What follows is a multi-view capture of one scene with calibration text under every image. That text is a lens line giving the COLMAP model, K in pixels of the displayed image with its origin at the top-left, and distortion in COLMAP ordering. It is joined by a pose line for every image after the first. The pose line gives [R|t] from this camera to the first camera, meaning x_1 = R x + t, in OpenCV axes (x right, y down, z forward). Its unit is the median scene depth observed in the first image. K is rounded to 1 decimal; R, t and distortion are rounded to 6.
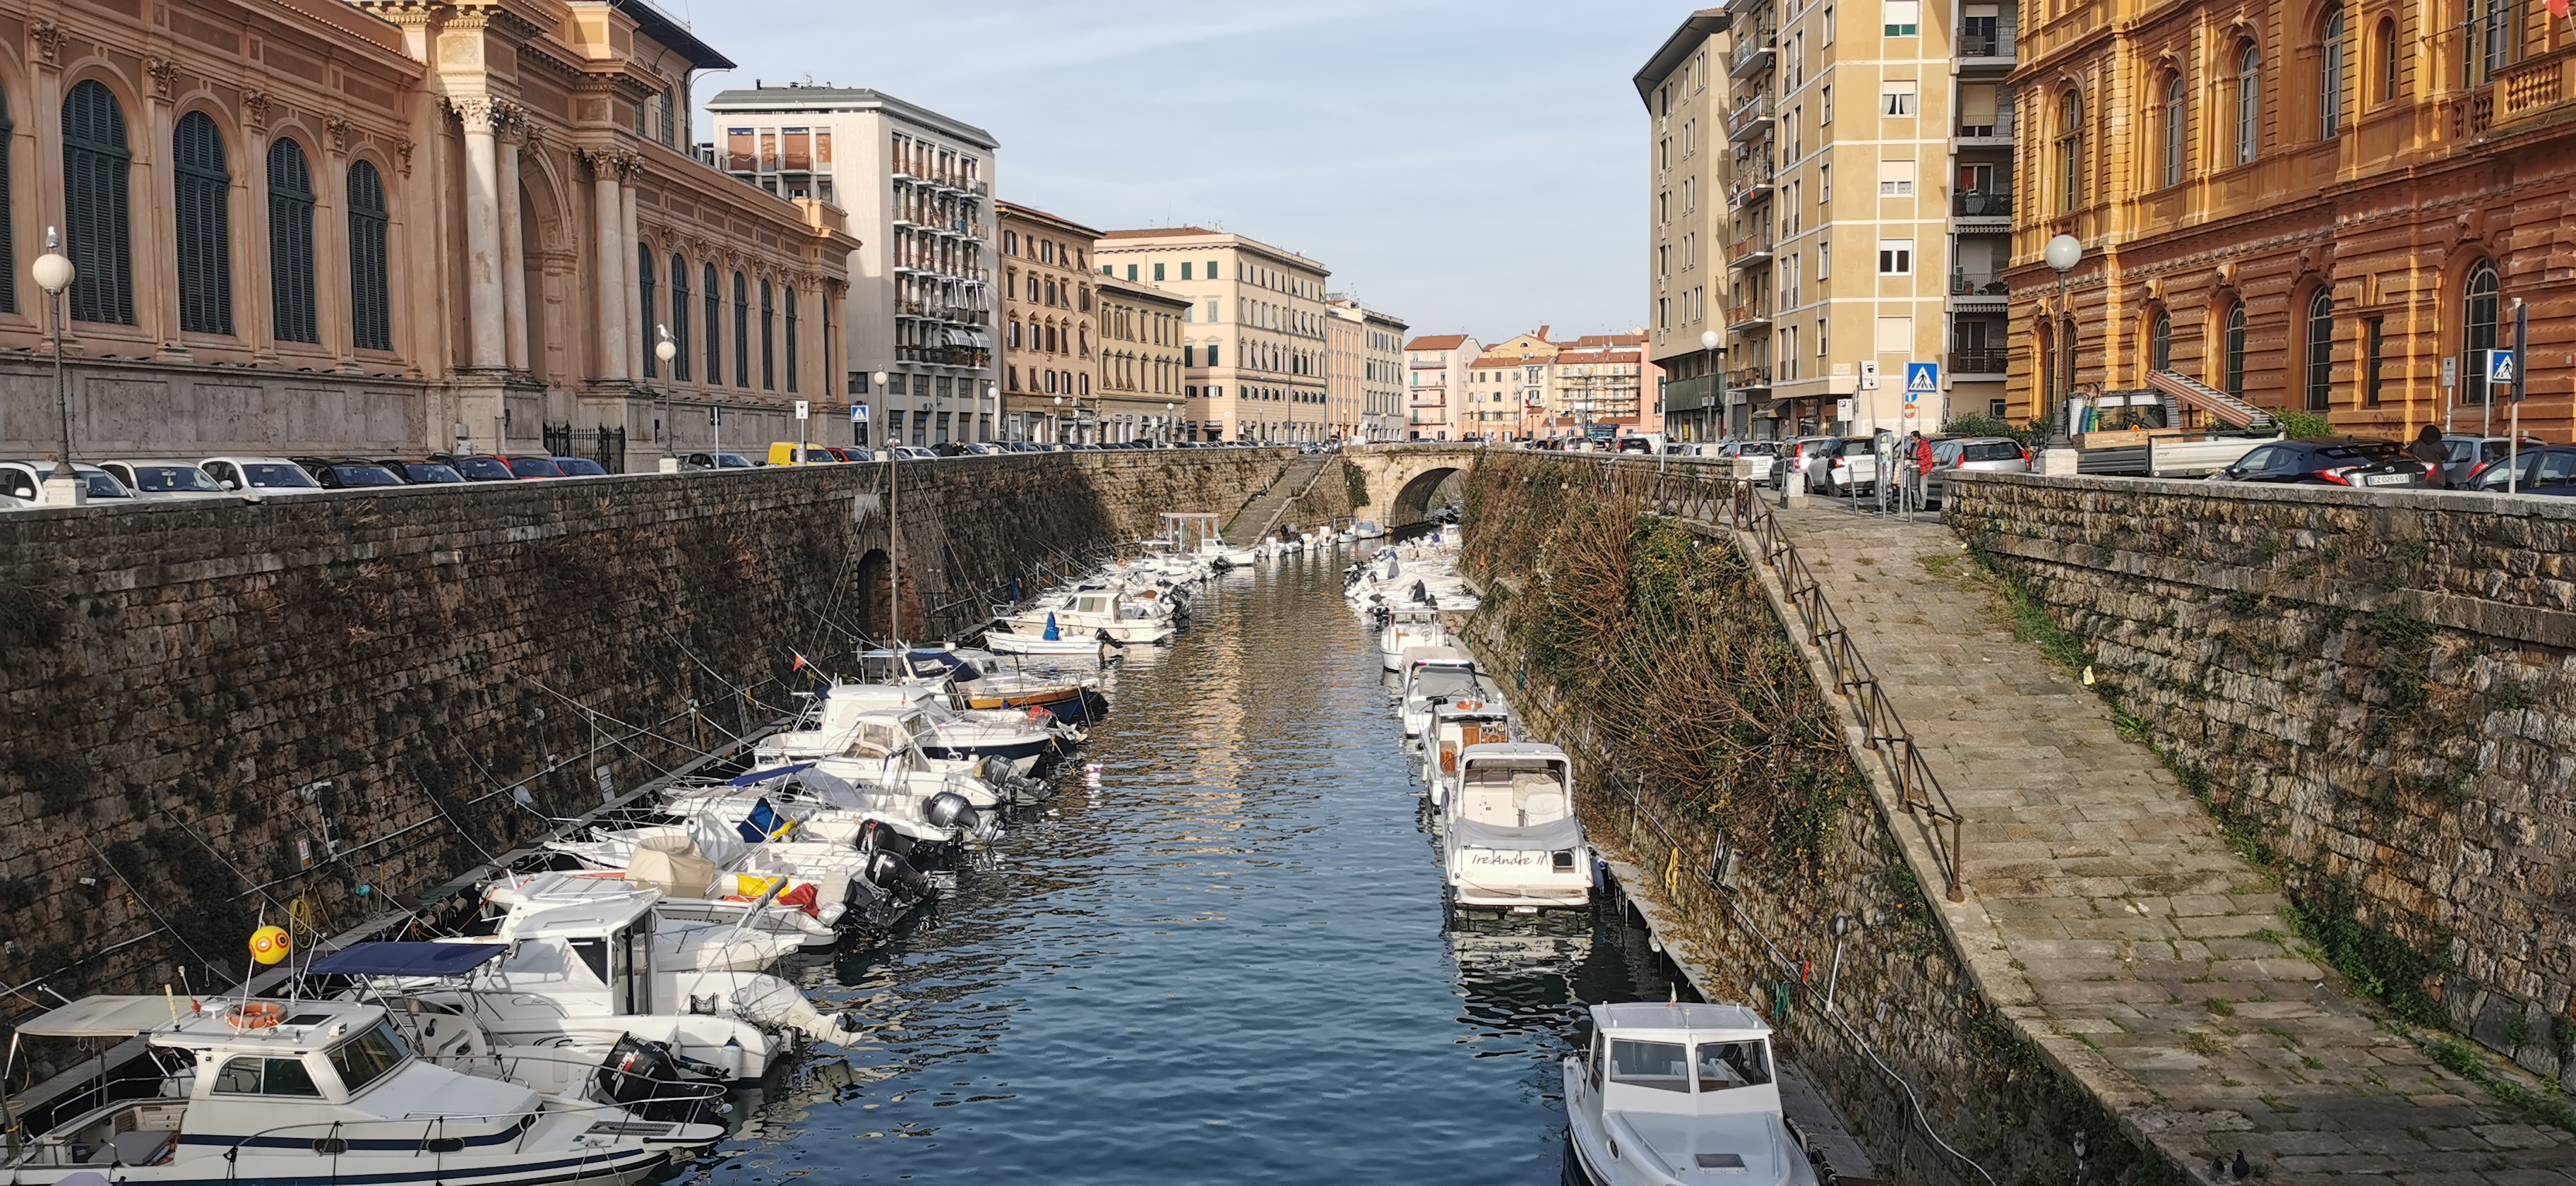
lens RADIAL K [[1964.9, 0, 1279.1], [0, 1964.9, 589.7], [0, 0, 1]] dist [0.044520, 0.003089]
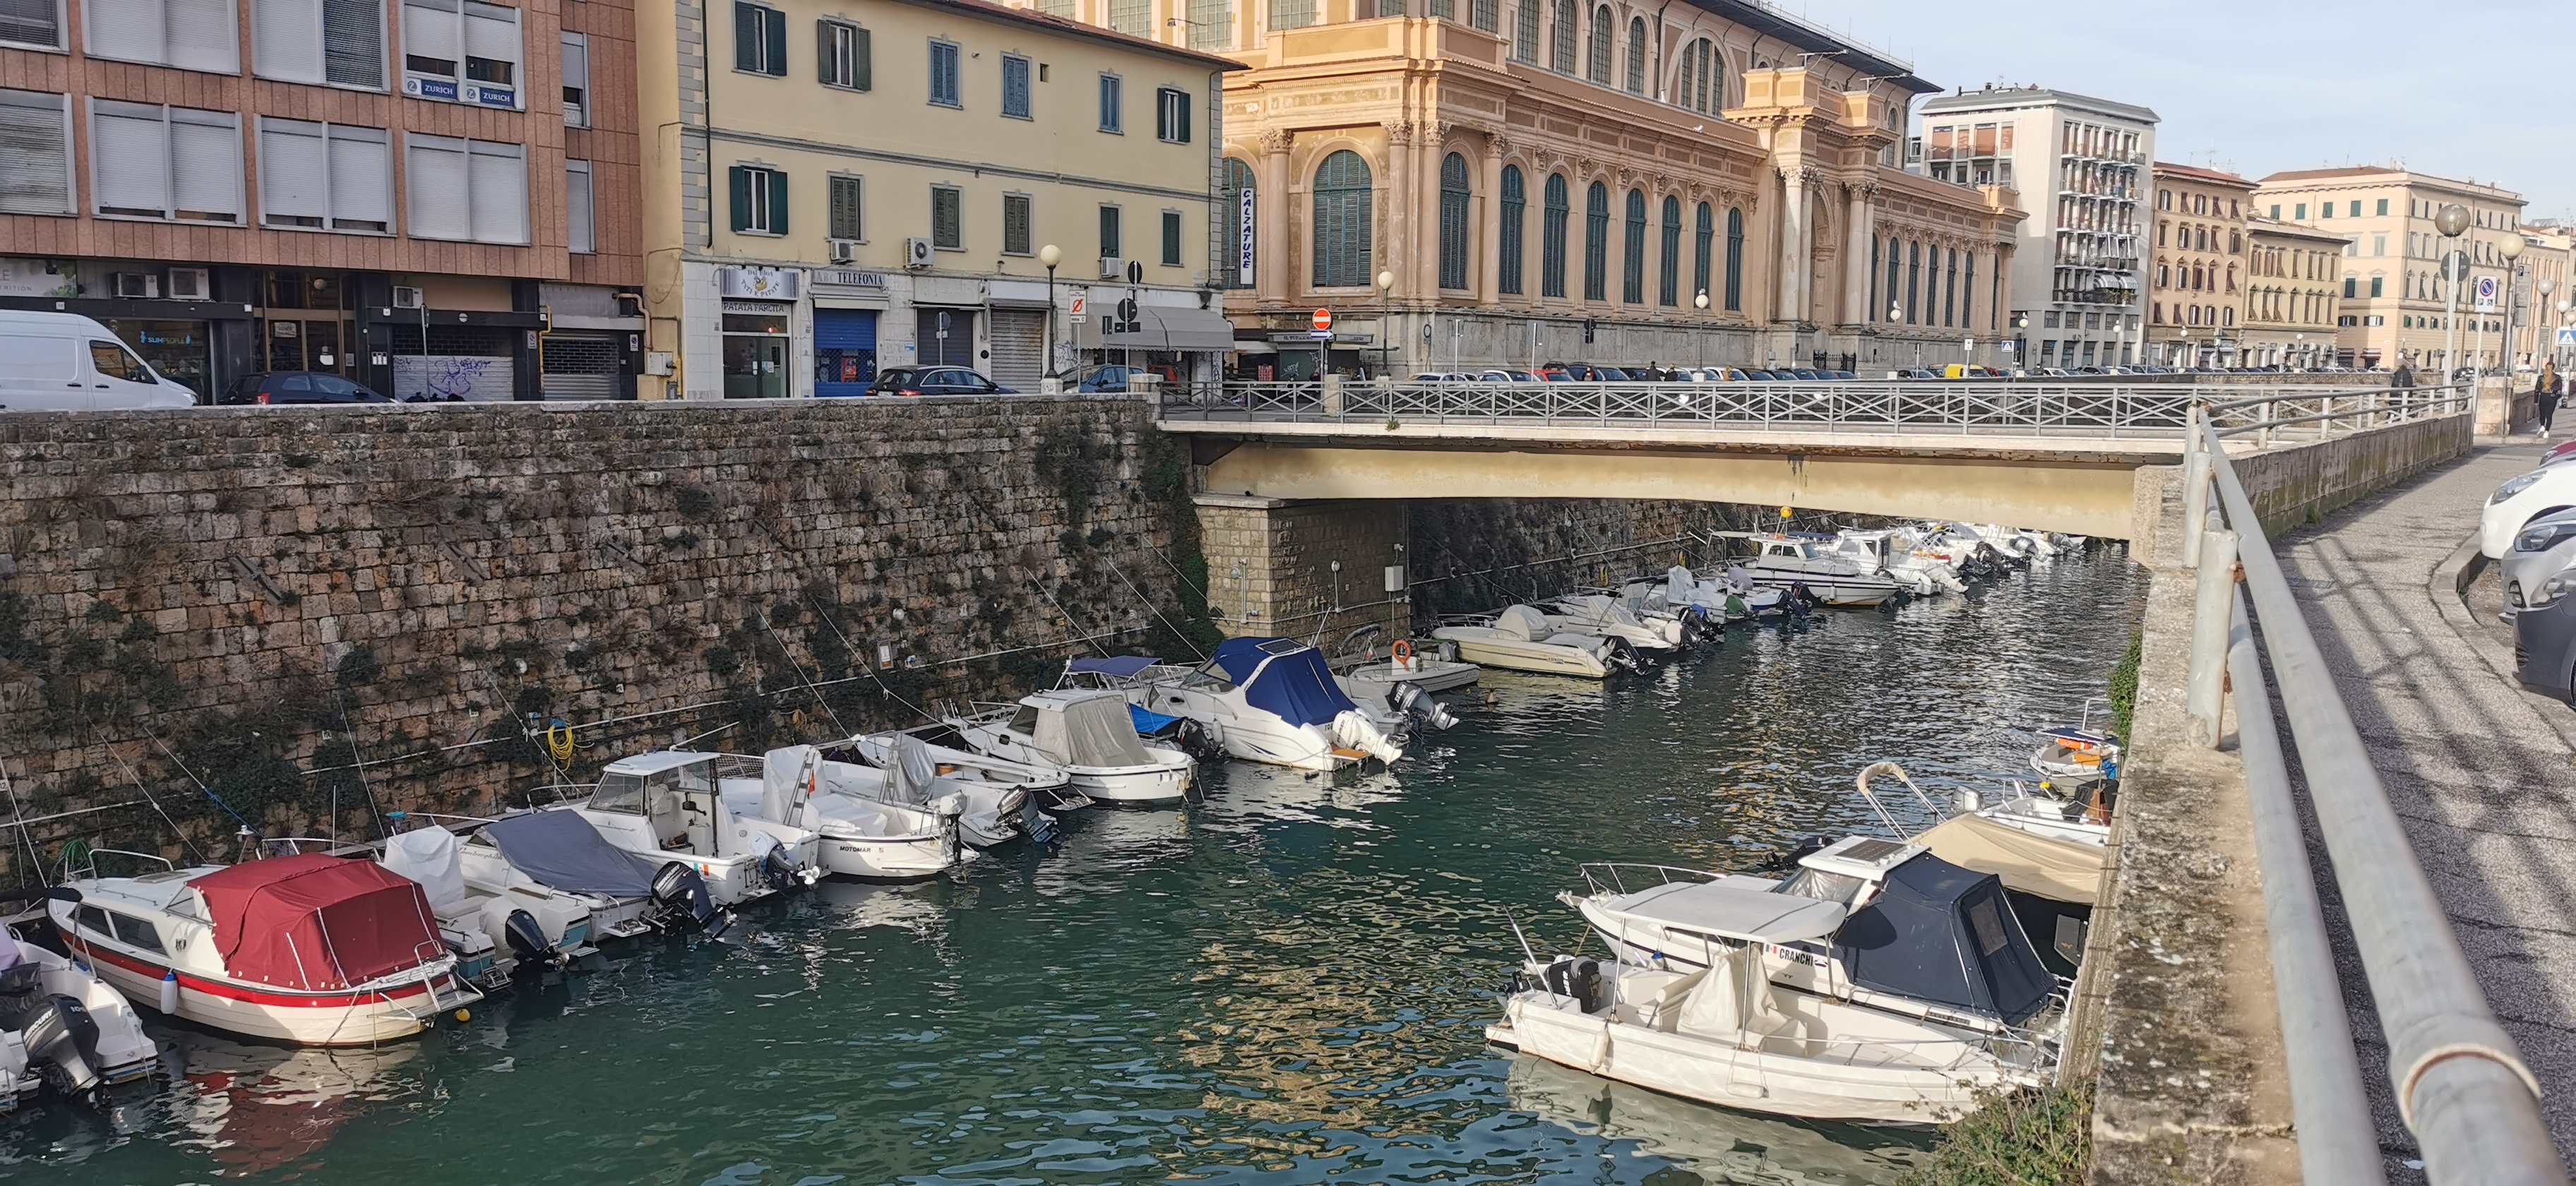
lens RADIAL K [[1964.9, 0, 1279.1], [0, 1964.9, 589.7], [0, 0, 1]] dist [0.044520, 0.003089]
pose [[0.839465, 0.074696, -0.538256, 0.087226], [-0.053946, 0.997070, 0.054232, 0.027025], [0.540730, -0.016490, 0.841034, -0.344730]]
